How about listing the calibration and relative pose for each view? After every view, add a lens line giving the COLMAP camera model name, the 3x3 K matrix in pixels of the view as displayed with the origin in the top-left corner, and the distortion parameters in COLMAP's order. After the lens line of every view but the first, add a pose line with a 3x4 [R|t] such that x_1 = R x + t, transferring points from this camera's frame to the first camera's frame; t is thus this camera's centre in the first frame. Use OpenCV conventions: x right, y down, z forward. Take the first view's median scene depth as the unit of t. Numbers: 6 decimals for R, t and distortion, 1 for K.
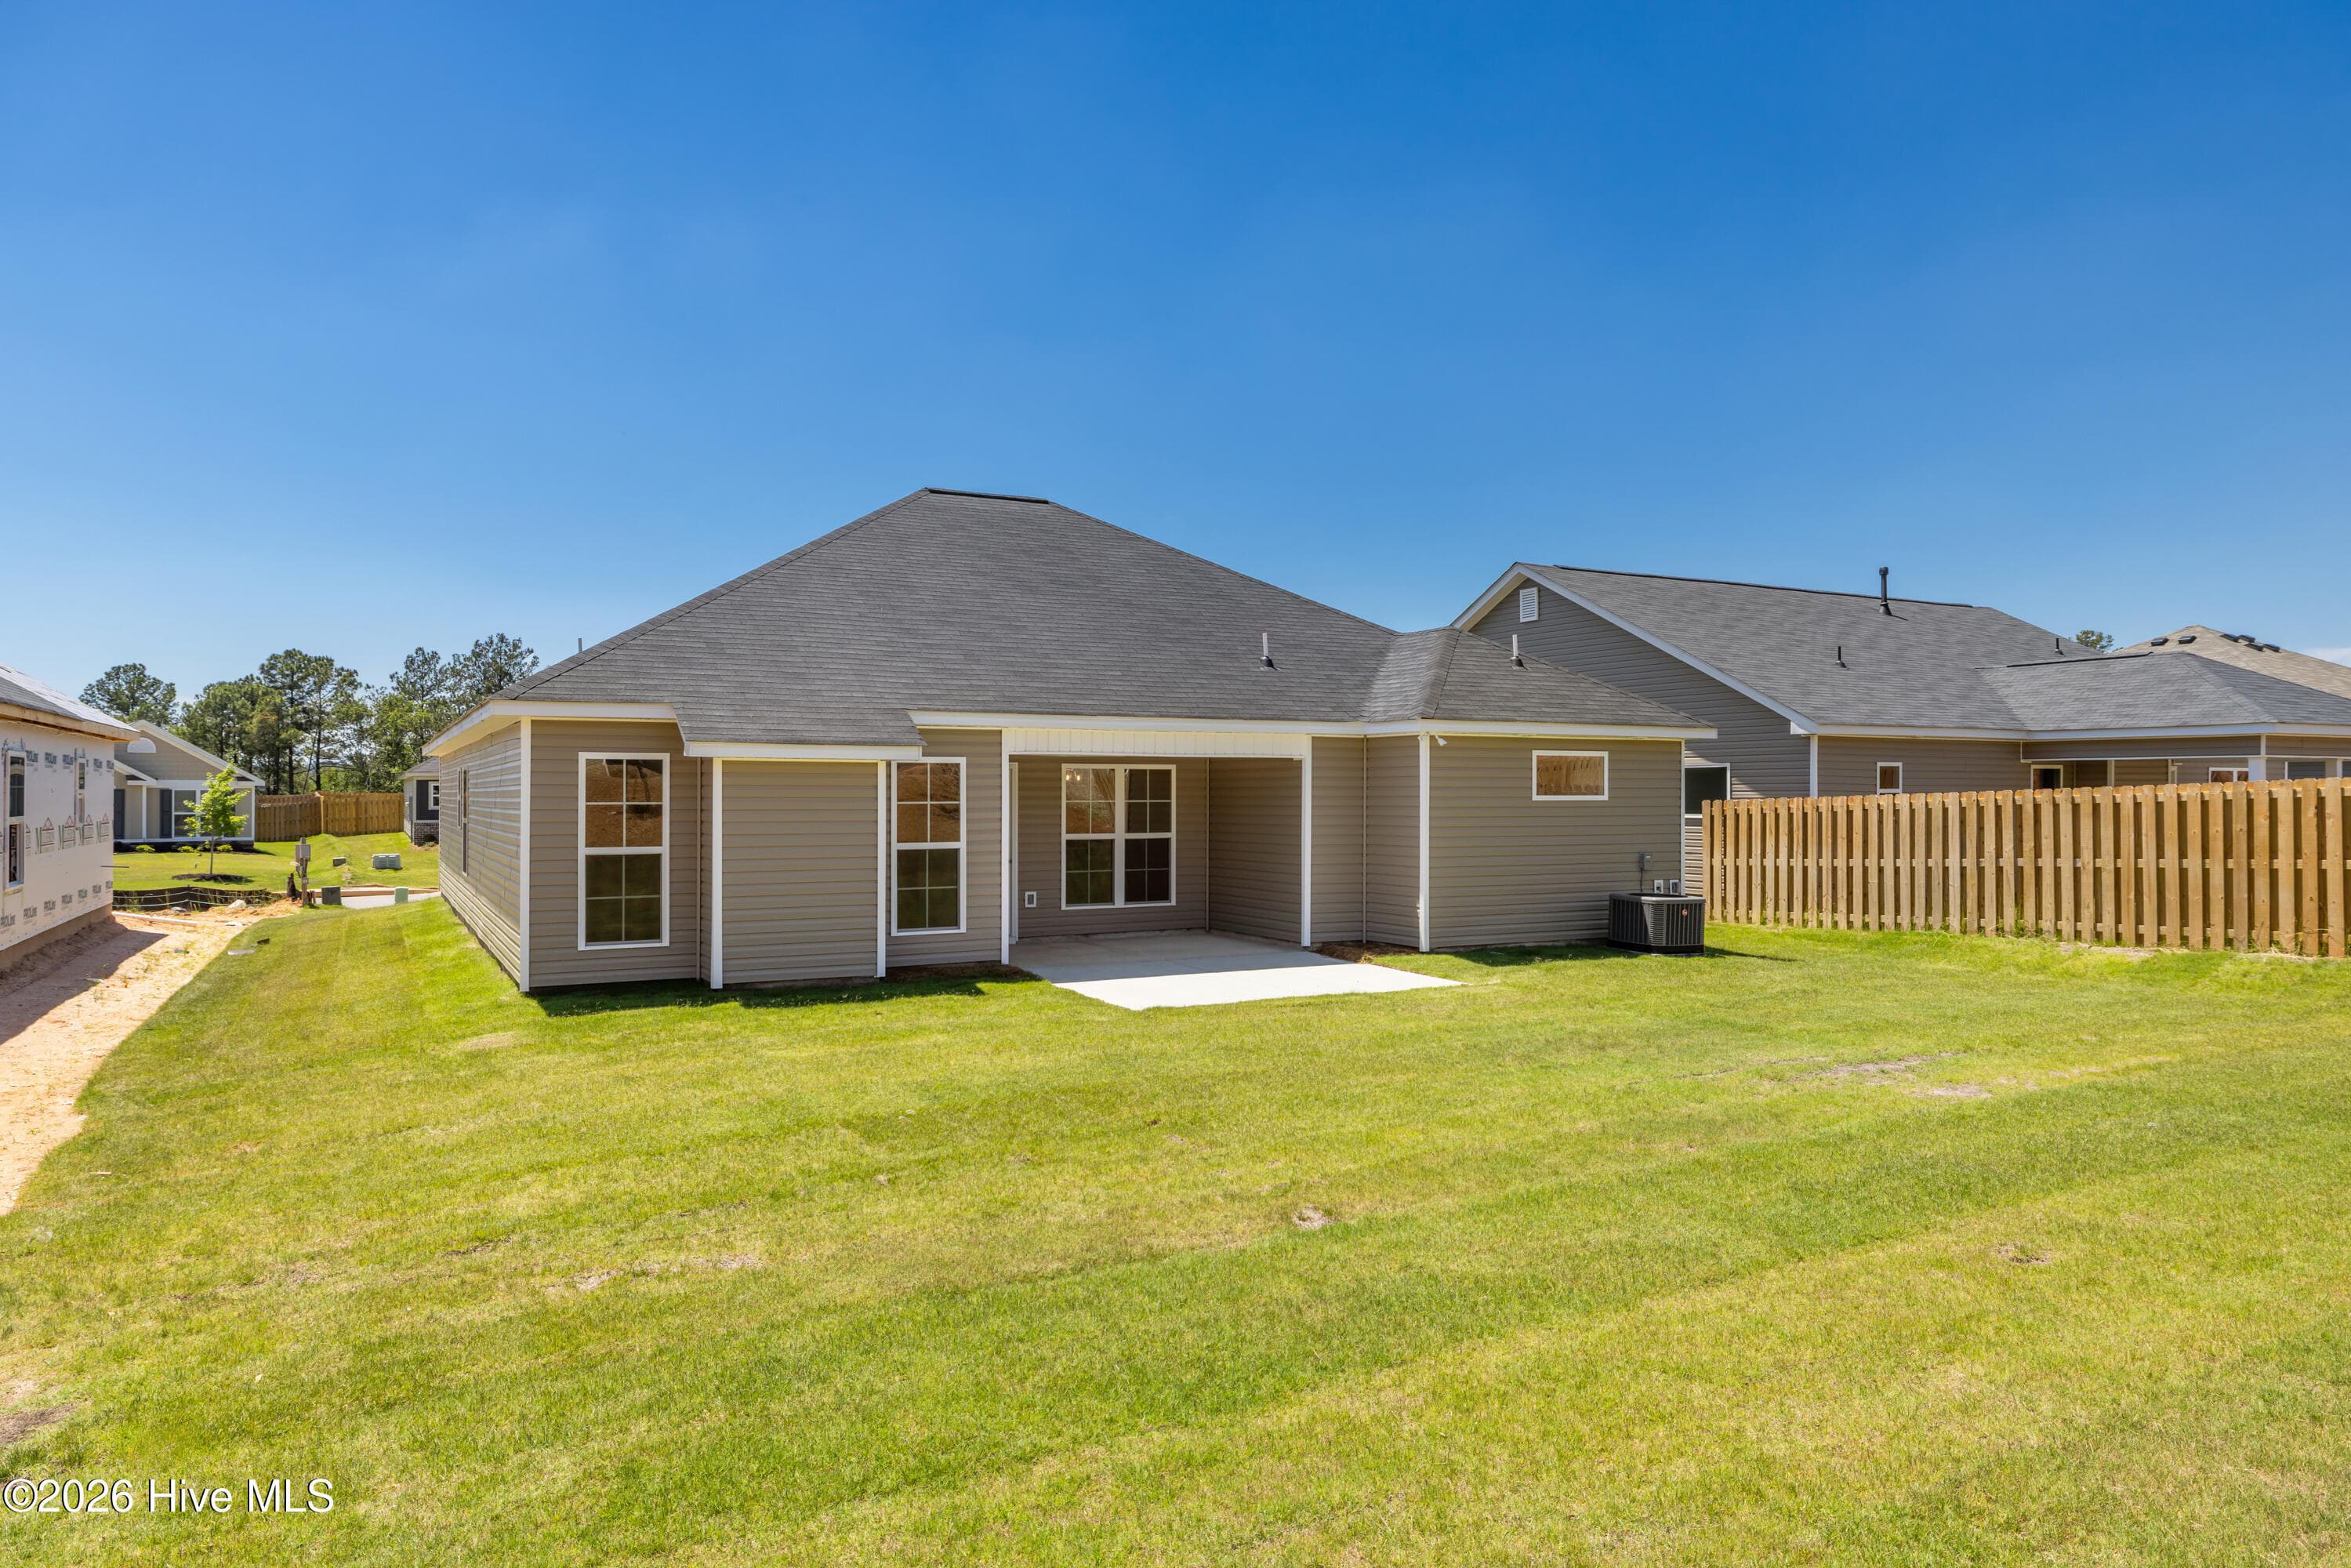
lens RADIAL K [[1468.2, 0, 1172.9], [0, 1468.2, 784.0], [0, 0, 1]] dist [0.005211, -0.009061]
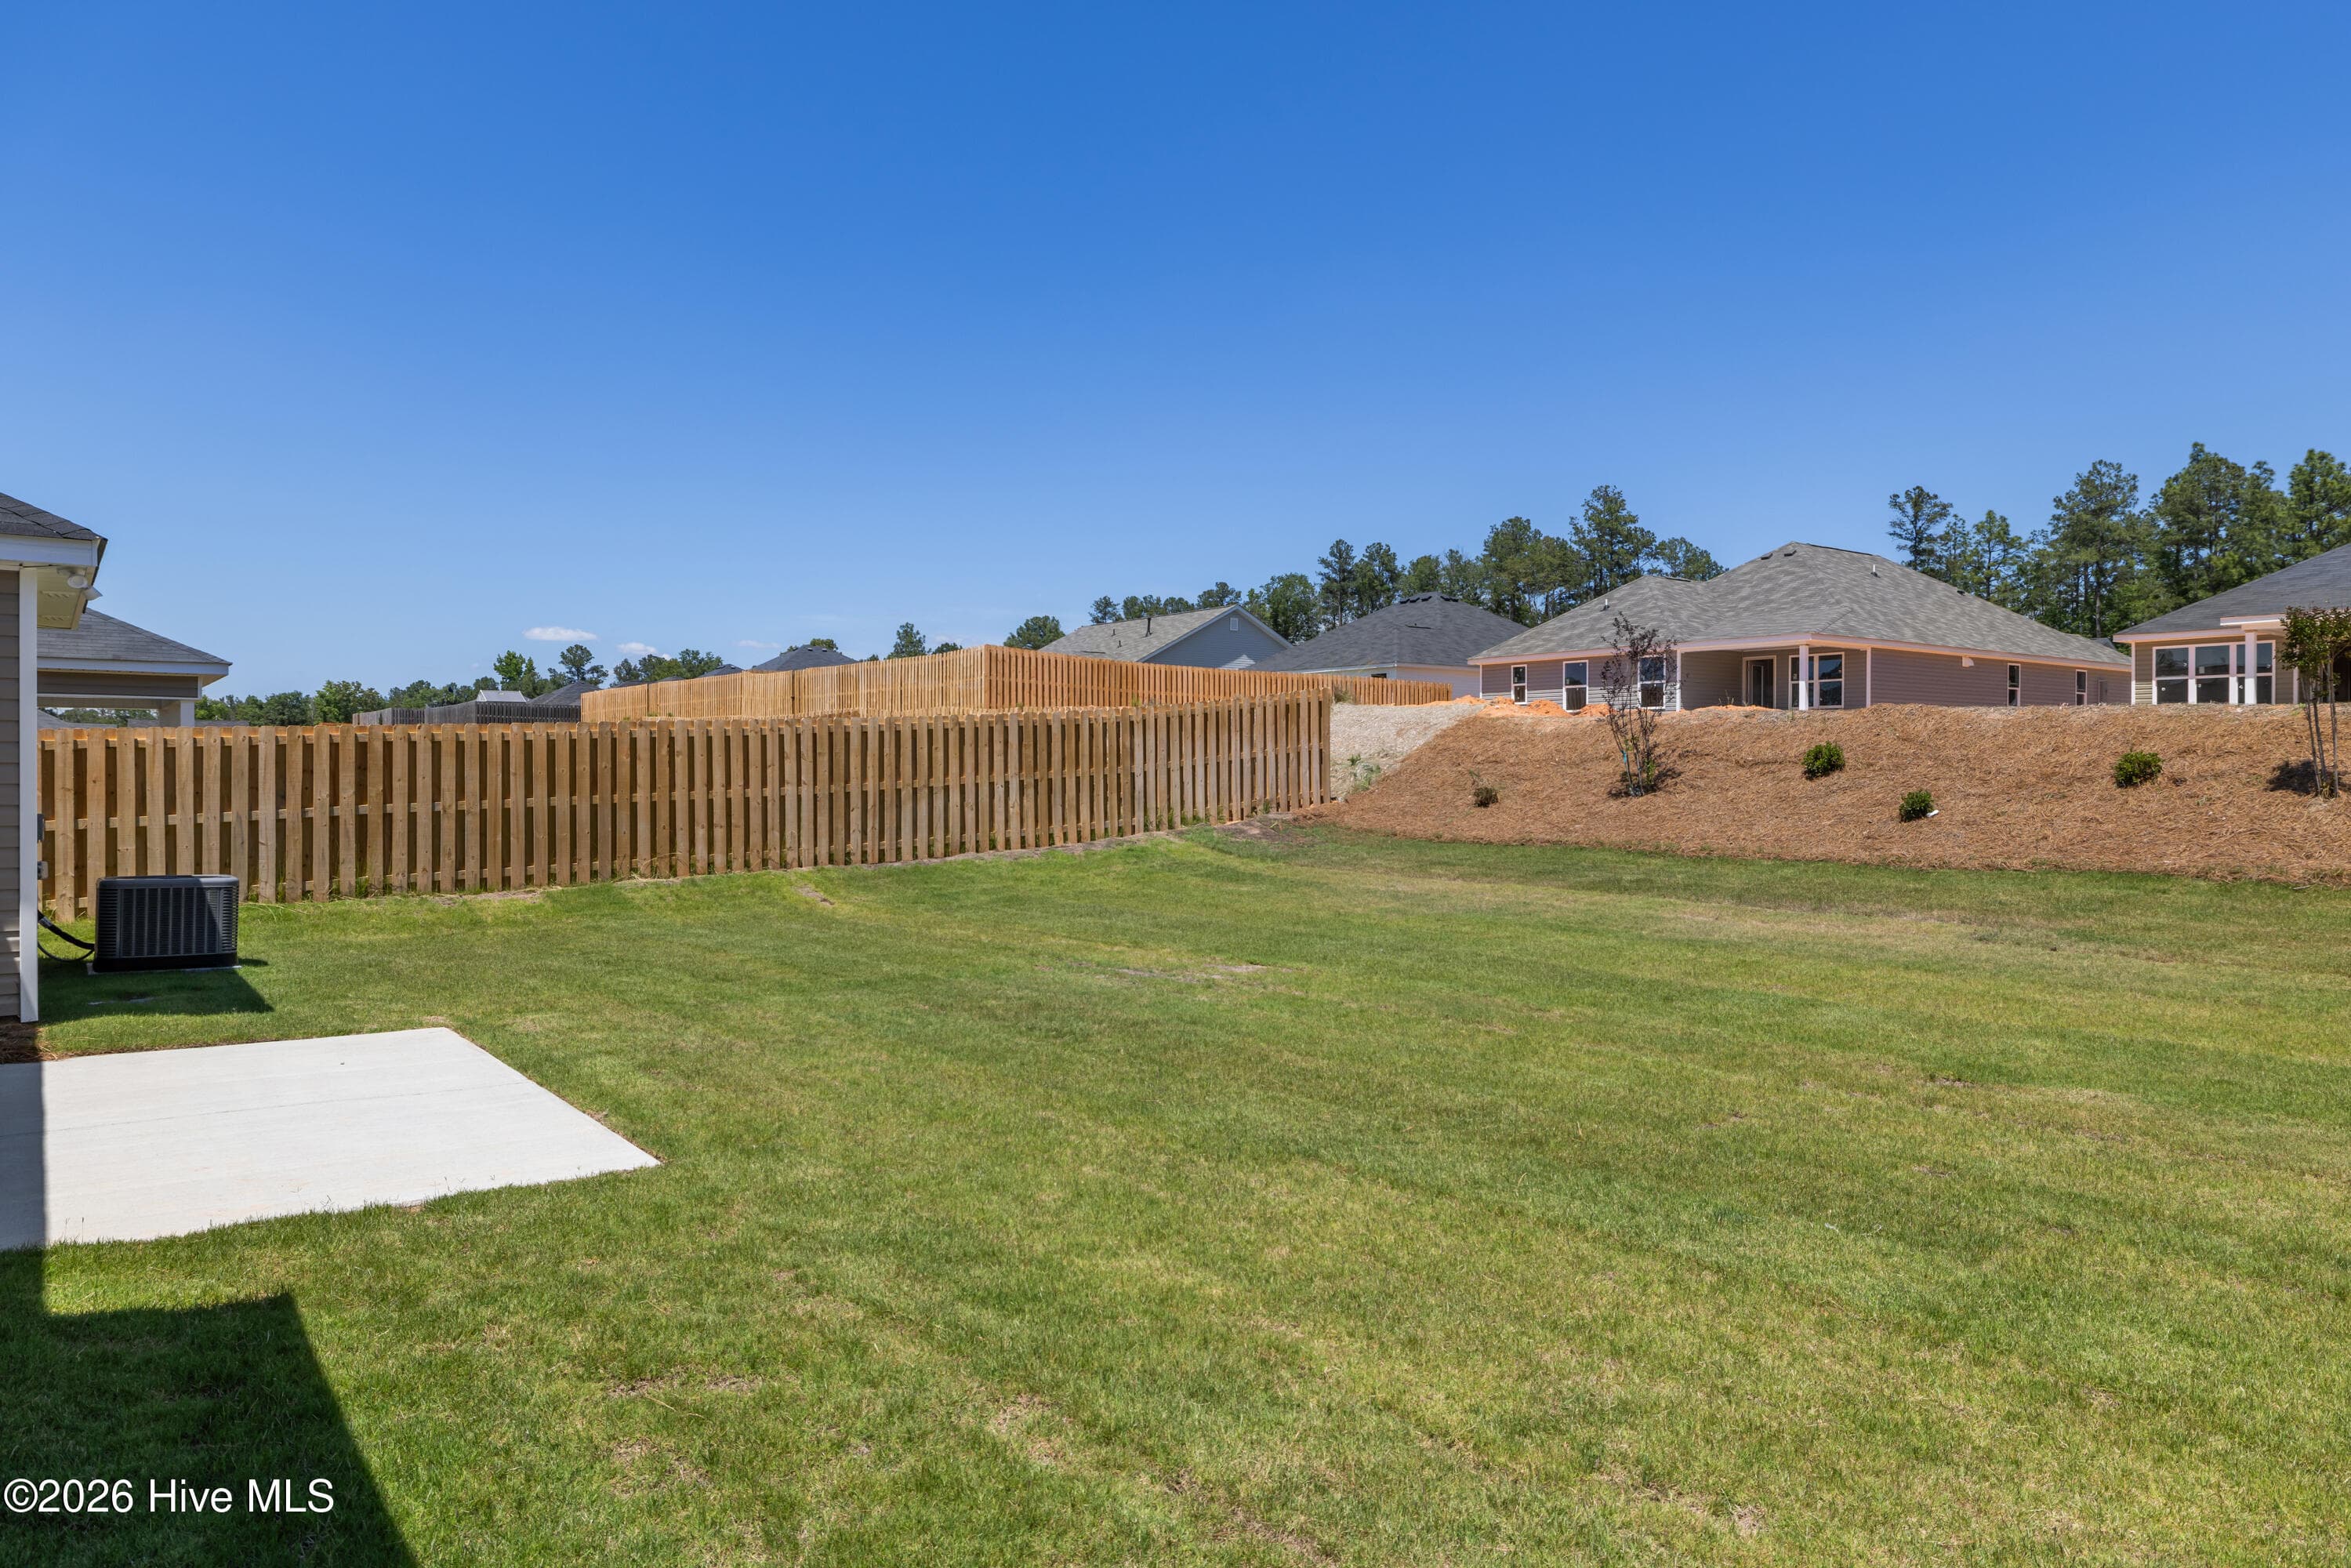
lens RADIAL K [[1468.2, 0, 1172.9], [0, 1468.2, 784.0], [0, 0, 1]] dist [0.005211, -0.009061]
pose [[-0.152182, -0.005800, 0.988335, -0.340871], [-0.006256, 0.999968, 0.004905, 0.031870], [-0.988333, -0.005437, -0.152213, 0.671898]]
